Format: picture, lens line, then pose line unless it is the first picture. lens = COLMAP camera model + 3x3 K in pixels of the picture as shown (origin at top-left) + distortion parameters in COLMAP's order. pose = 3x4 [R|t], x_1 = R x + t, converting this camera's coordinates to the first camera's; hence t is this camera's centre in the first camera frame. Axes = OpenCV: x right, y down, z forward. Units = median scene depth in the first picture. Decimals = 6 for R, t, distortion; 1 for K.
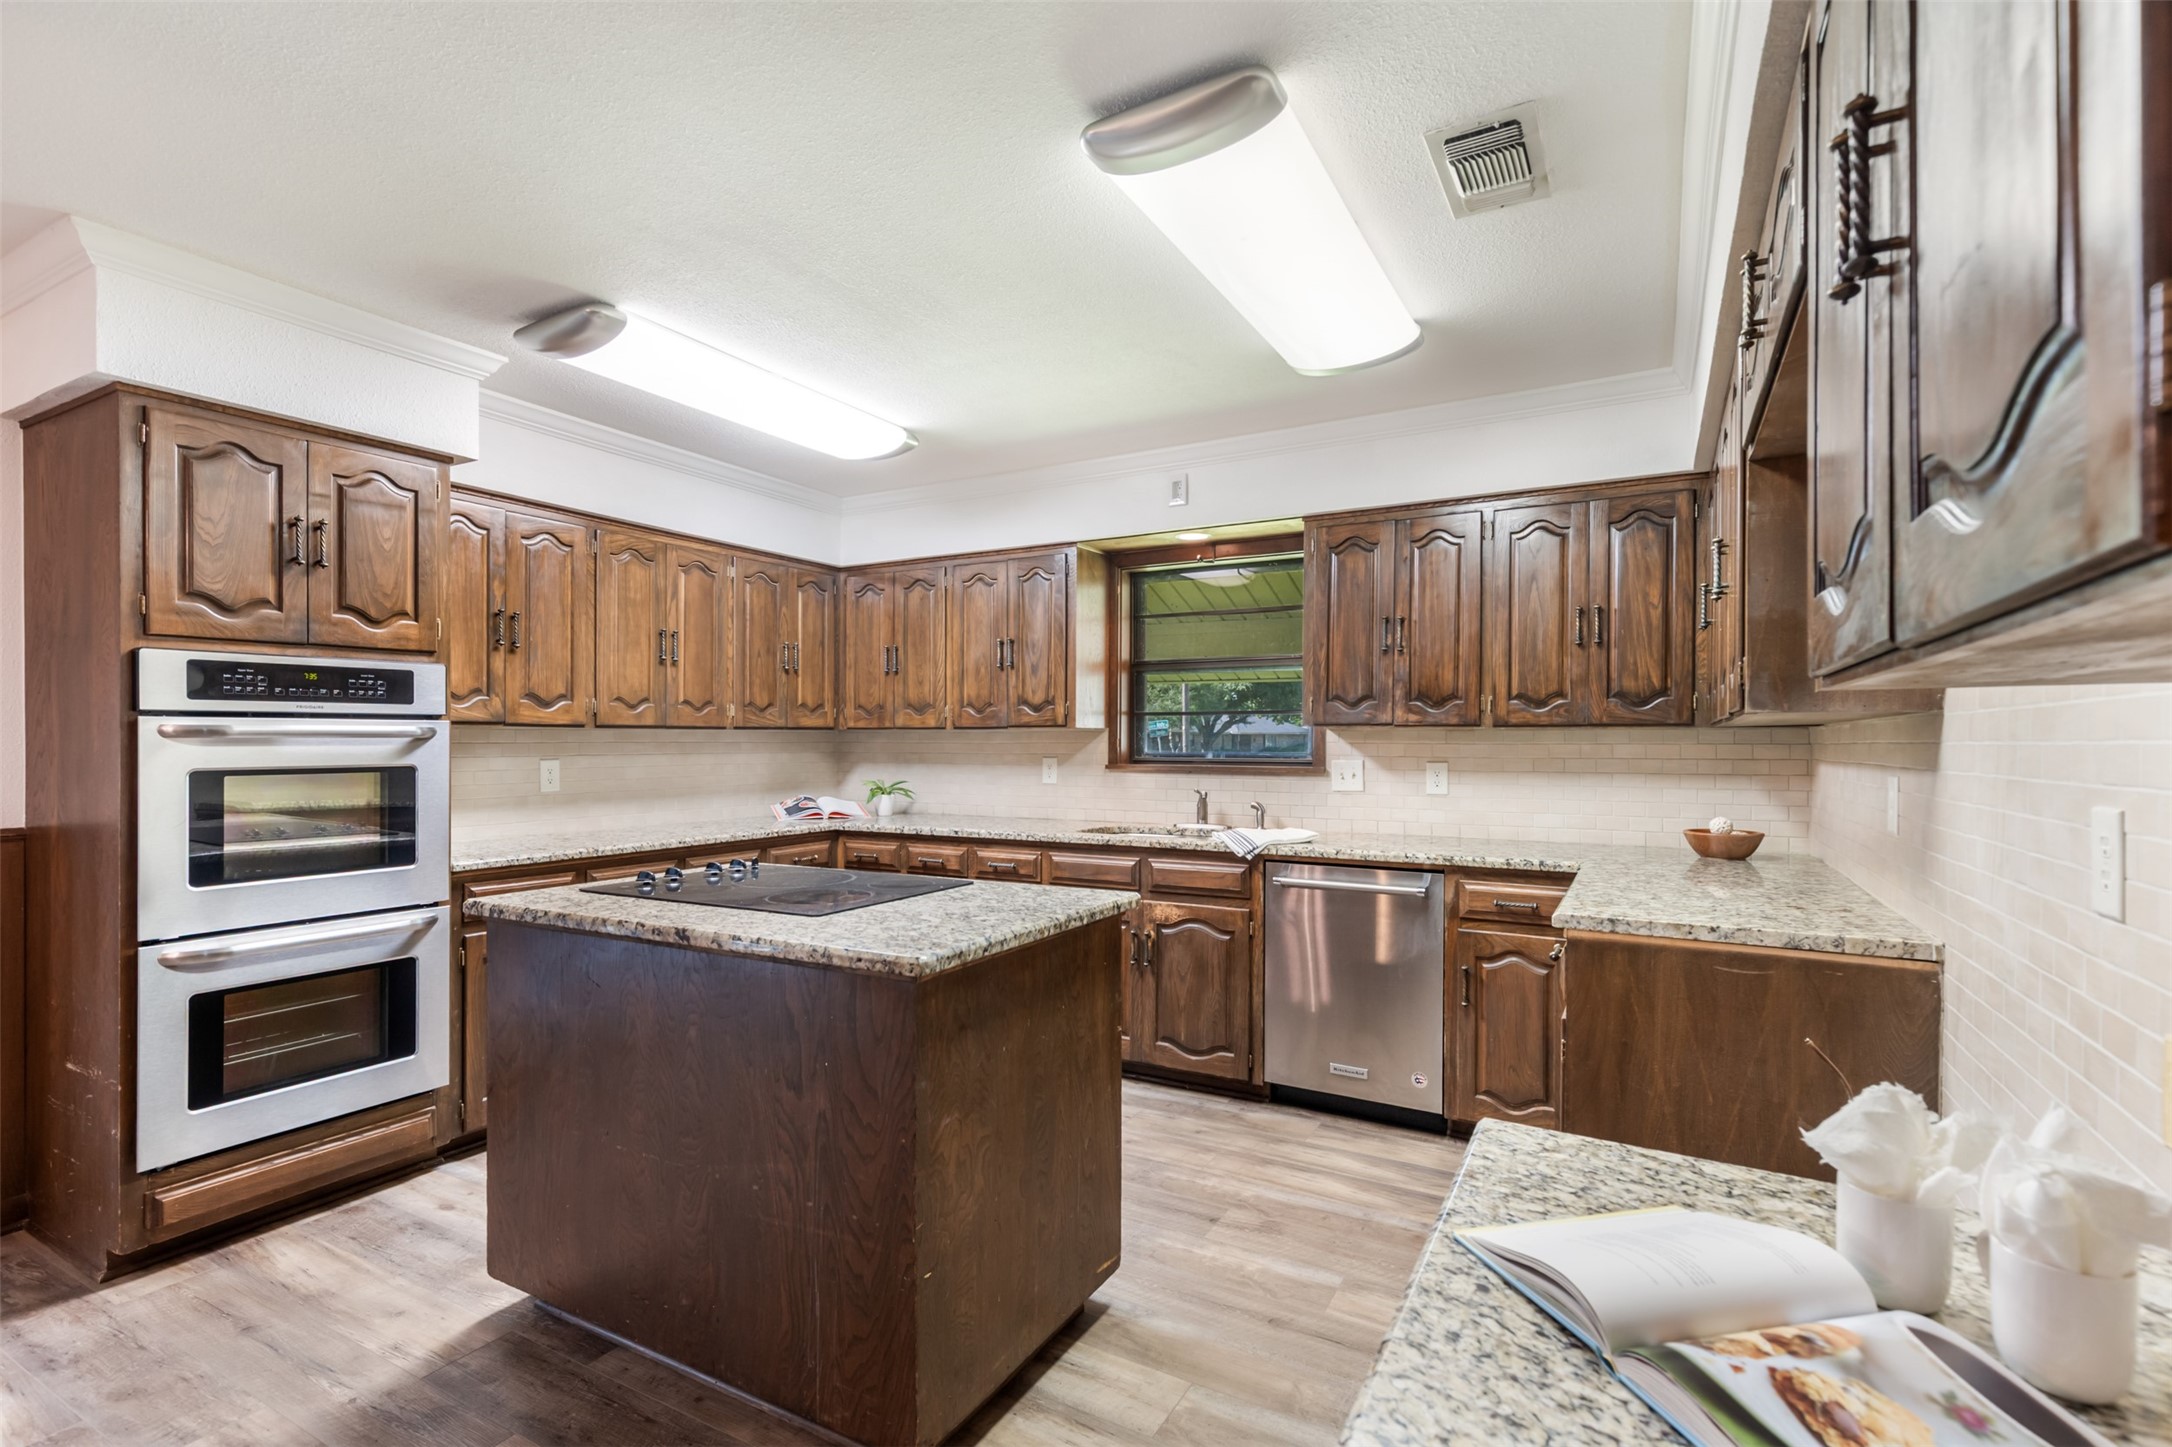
lens RADIAL K [[984.3, 0, 1099.3], [0, 984.3, 746.4], [0, 0, 1]] dist [0.008114, -0.000252]
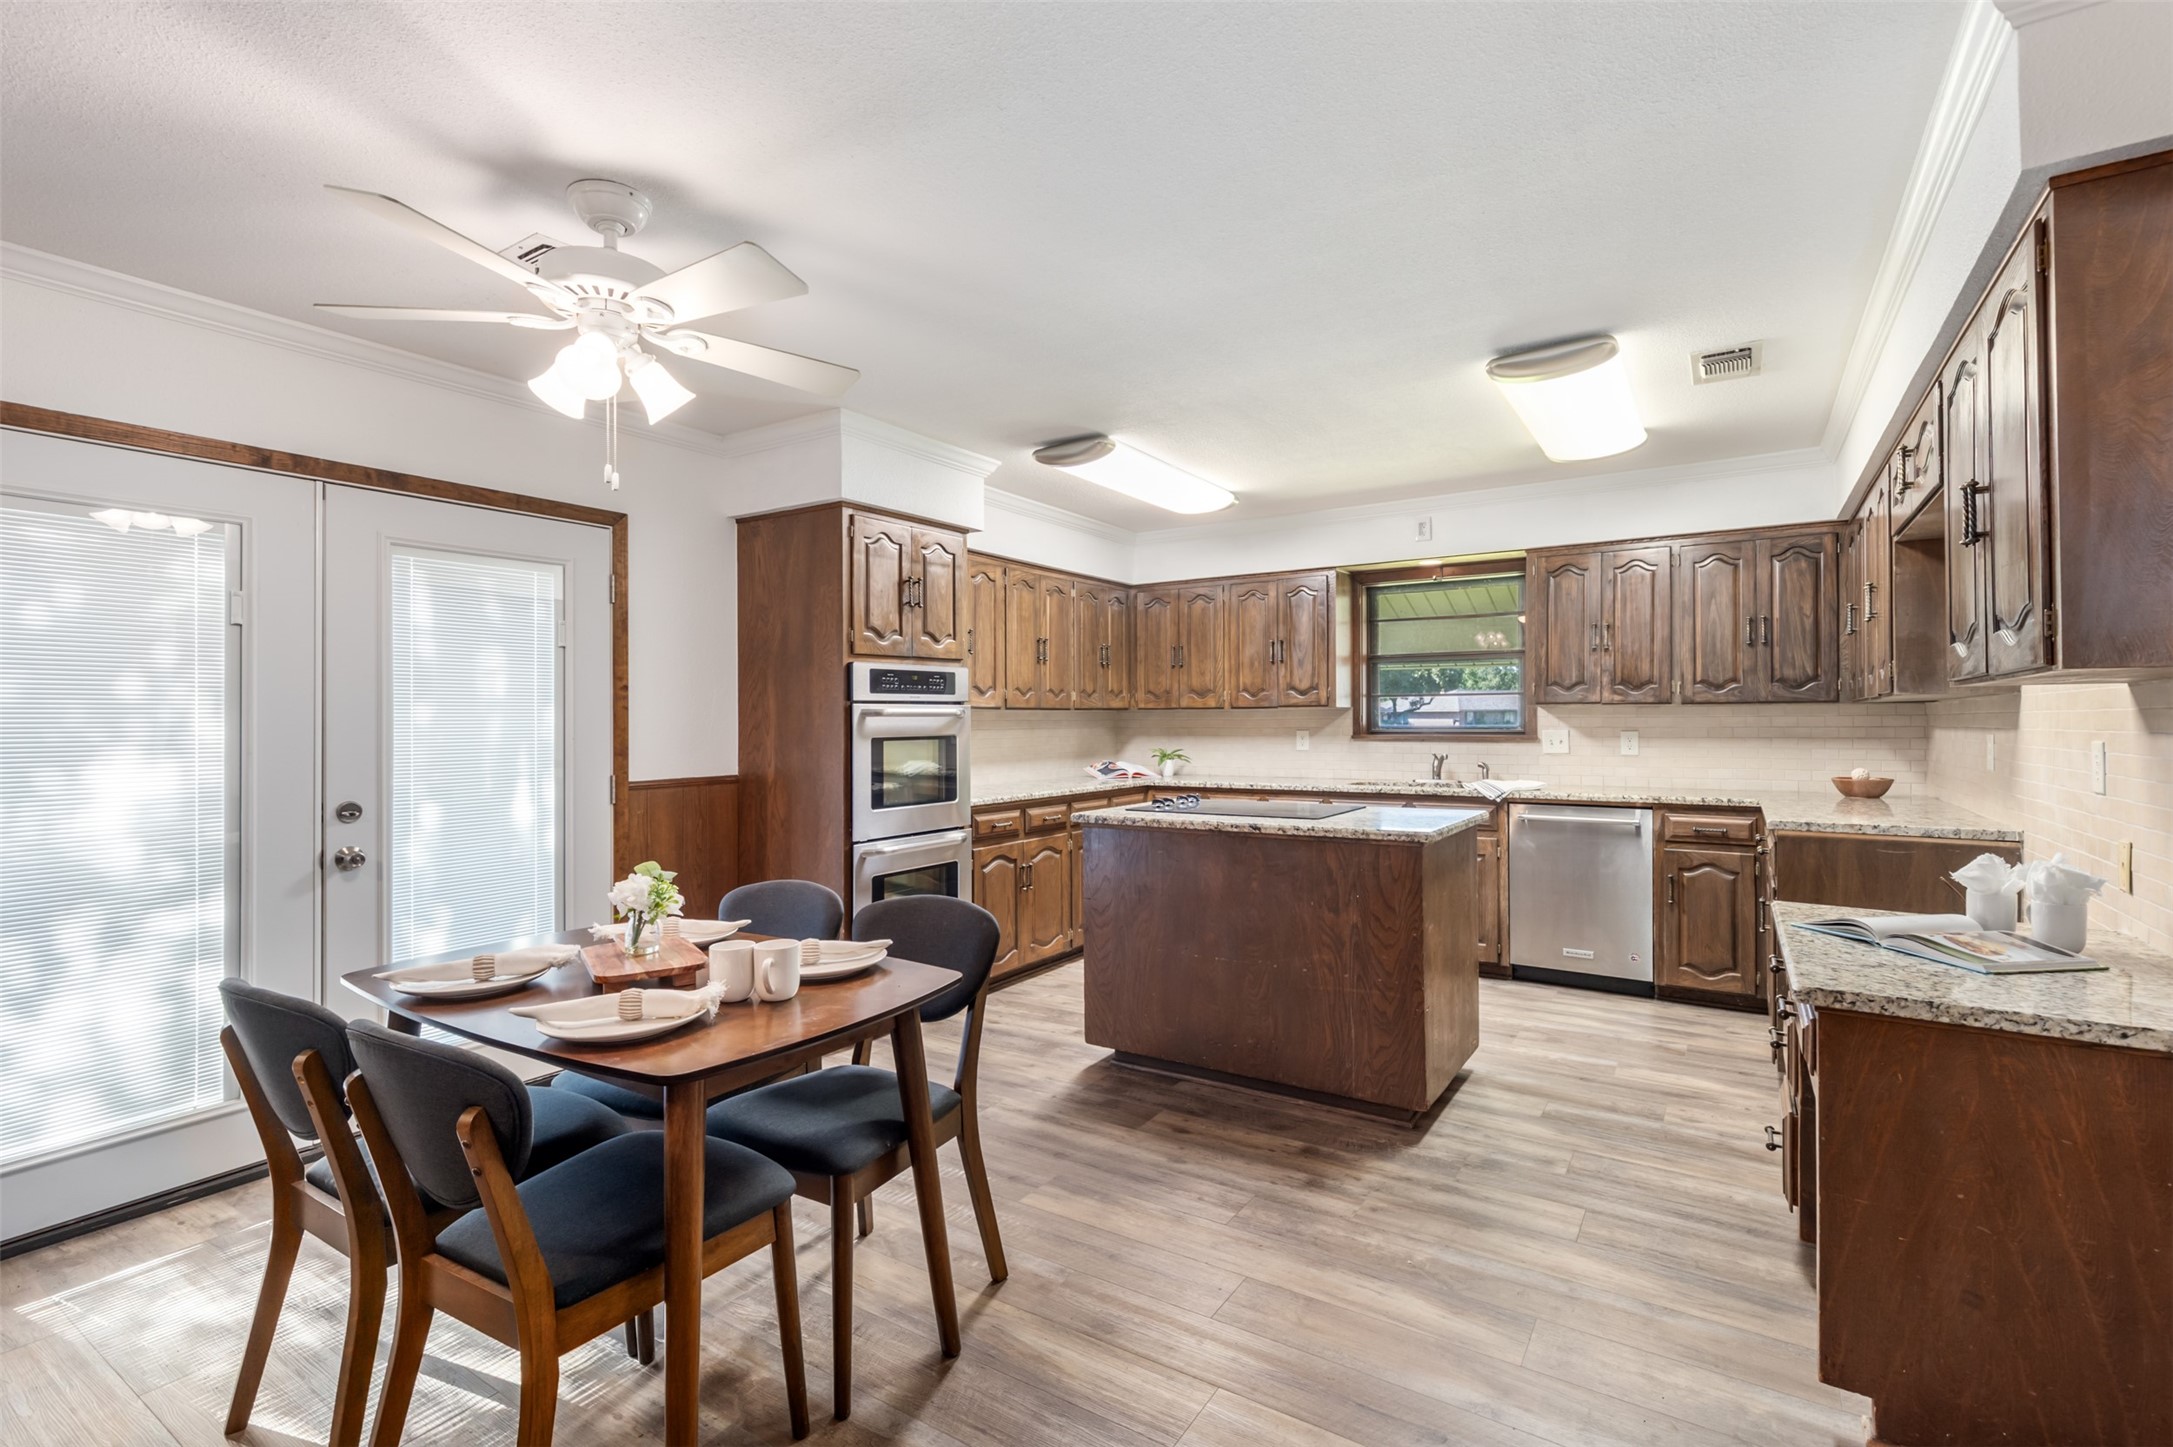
lens RADIAL K [[969.4, 0, 1099.5], [0, 969.4, 716.2], [0, 0, 1]] dist [0.004183, -0.000172]
pose [[0.997752, -0.006501, -0.066692, -0.332211], [0.005816, 0.999928, -0.010461, 0.006692], [0.066756, 0.010049, 0.997719, -0.417539]]
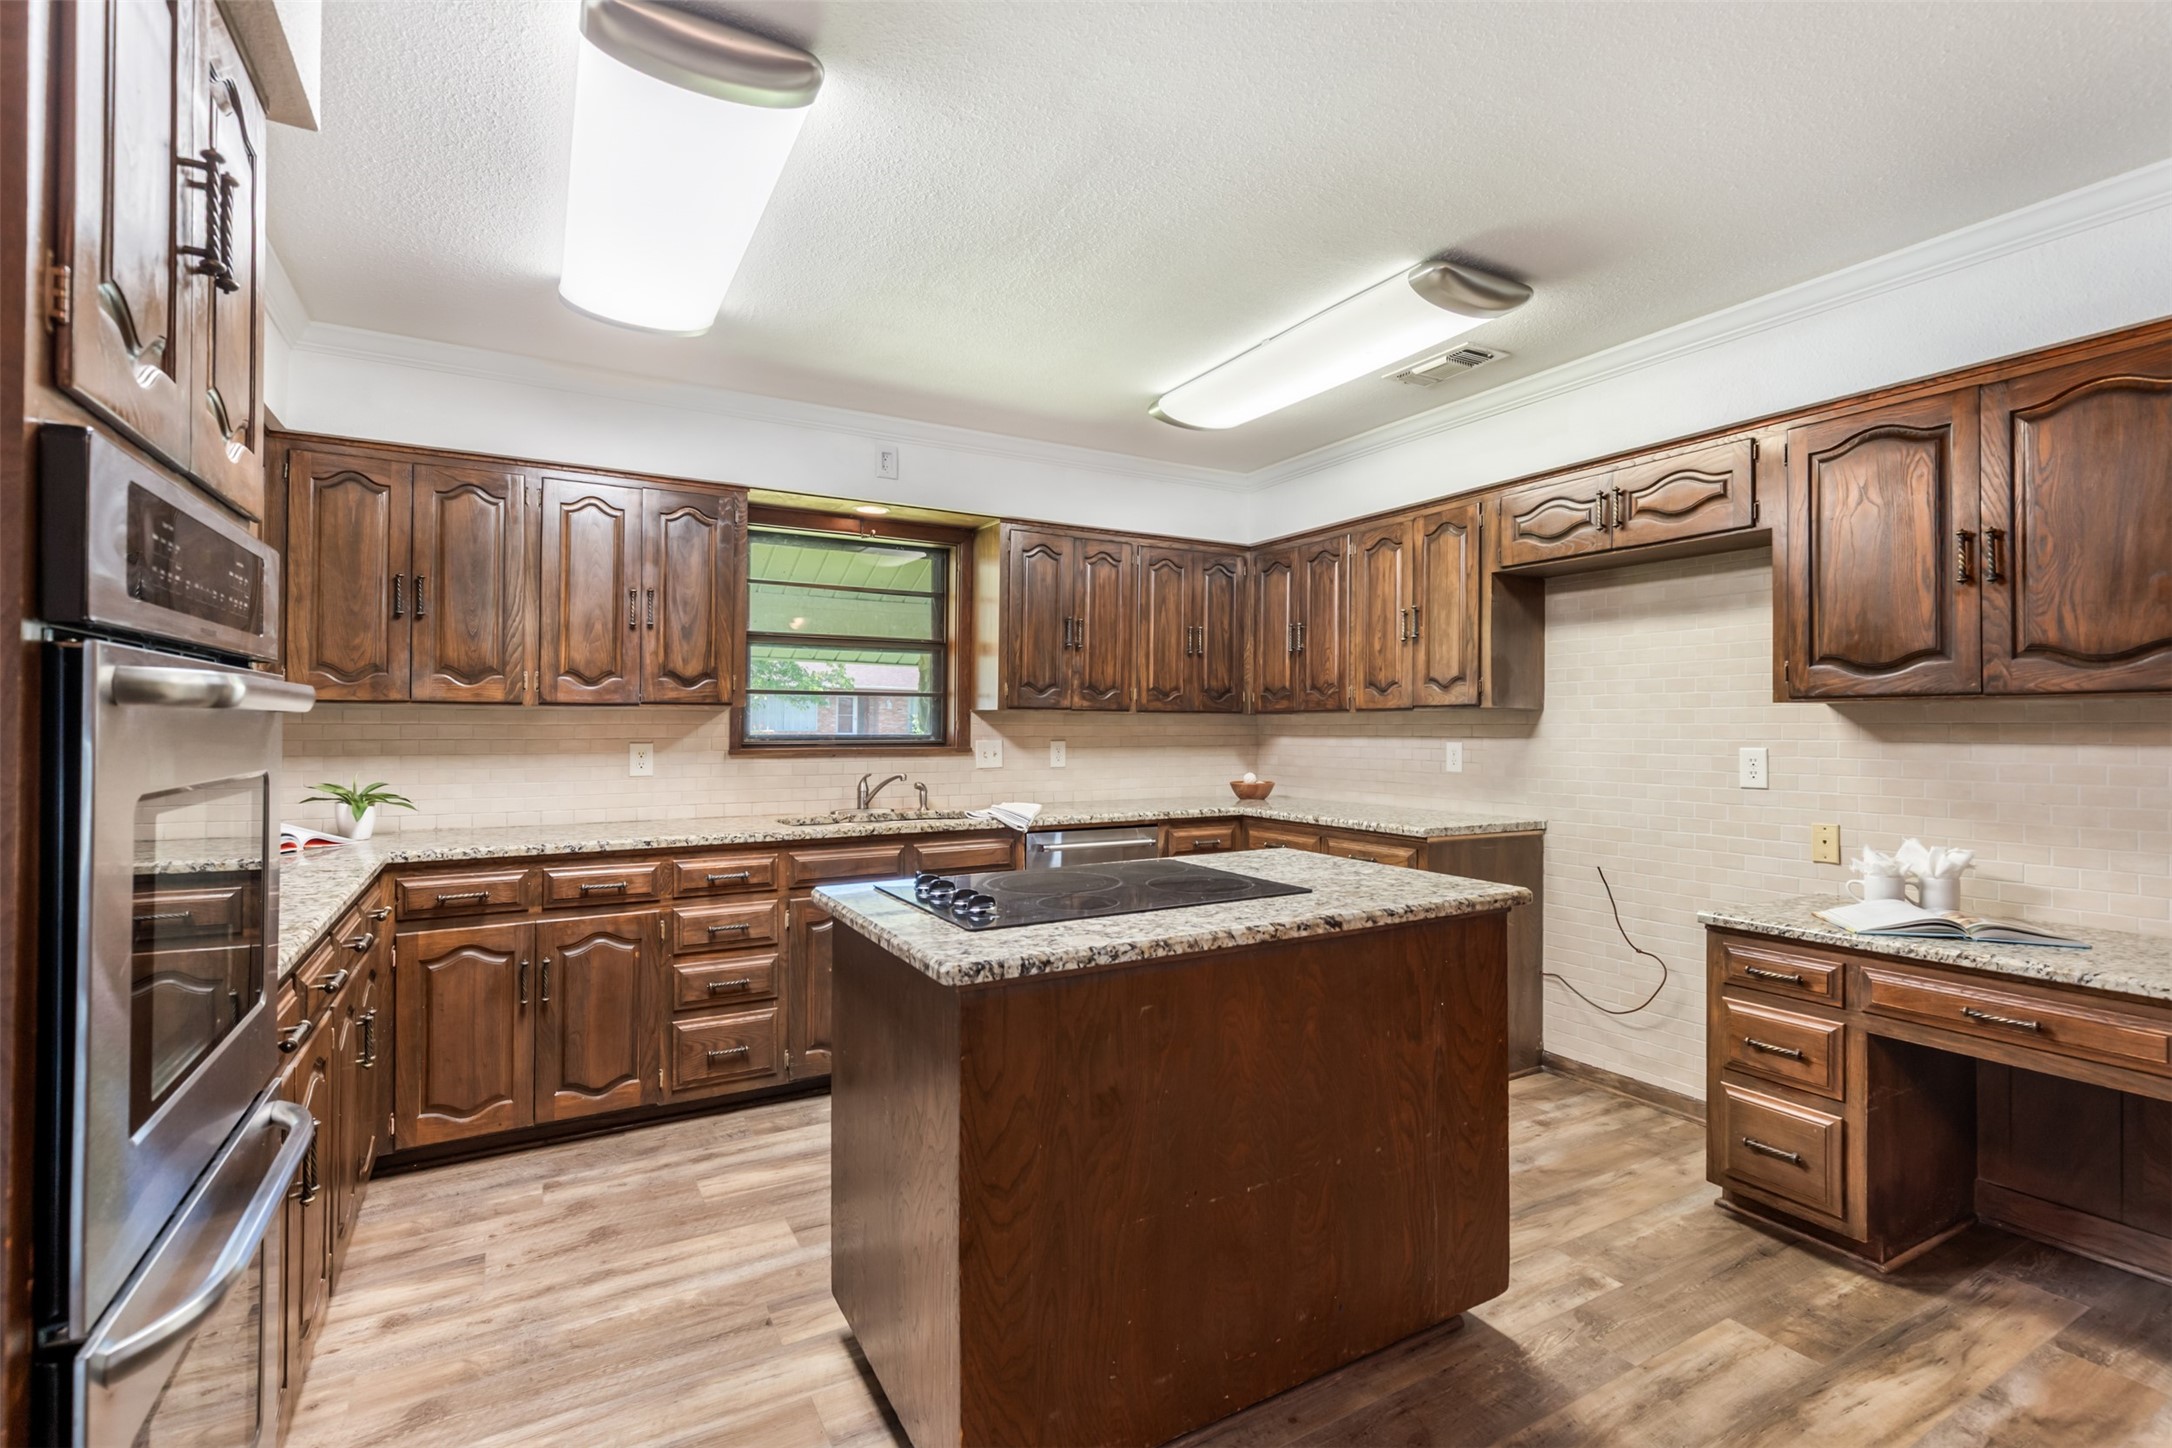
lens RADIAL K [[992.1, 0, 1086.0], [0, 992.1, 724.0], [0, 0, 1]] dist [0.004727, 0.000292]
pose [[0.518480, 0.001293, 0.855089, -0.786173], [0.002885, 0.999991, -0.003261, -0.000285], [-0.855085, 0.004158, 0.518471, 0.401192]]
